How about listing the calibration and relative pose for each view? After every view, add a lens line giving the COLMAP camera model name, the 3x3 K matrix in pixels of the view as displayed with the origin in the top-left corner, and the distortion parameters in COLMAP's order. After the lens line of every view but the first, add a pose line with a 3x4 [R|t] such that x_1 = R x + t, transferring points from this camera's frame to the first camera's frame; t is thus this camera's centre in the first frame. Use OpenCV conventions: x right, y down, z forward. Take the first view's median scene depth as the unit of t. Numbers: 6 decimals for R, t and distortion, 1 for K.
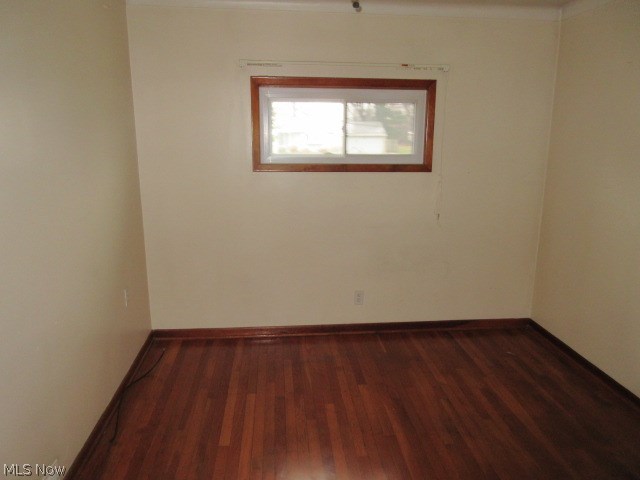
lens RADIAL K [[466.9, 0, 319.0], [0, 466.9, 239.6], [0, 0, 1]] dist [0.006971, -0.002683]
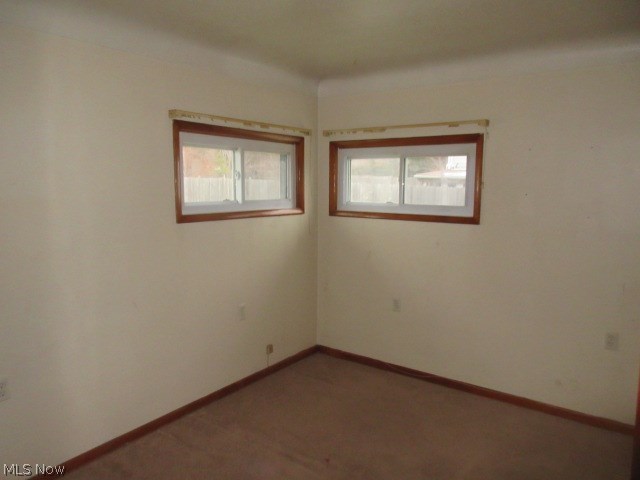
lens RADIAL K [[466.9, 0, 318.3], [0, 466.9, 240.5], [0, 0, 1]] dist [0.006971, -0.002683]
pose [[0.756007, 0.080445, -0.649601, 0.637914], [-0.151508, 0.986974, -0.054102, -0.011544], [0.636787, 0.139321, 0.758348, 0.062731]]
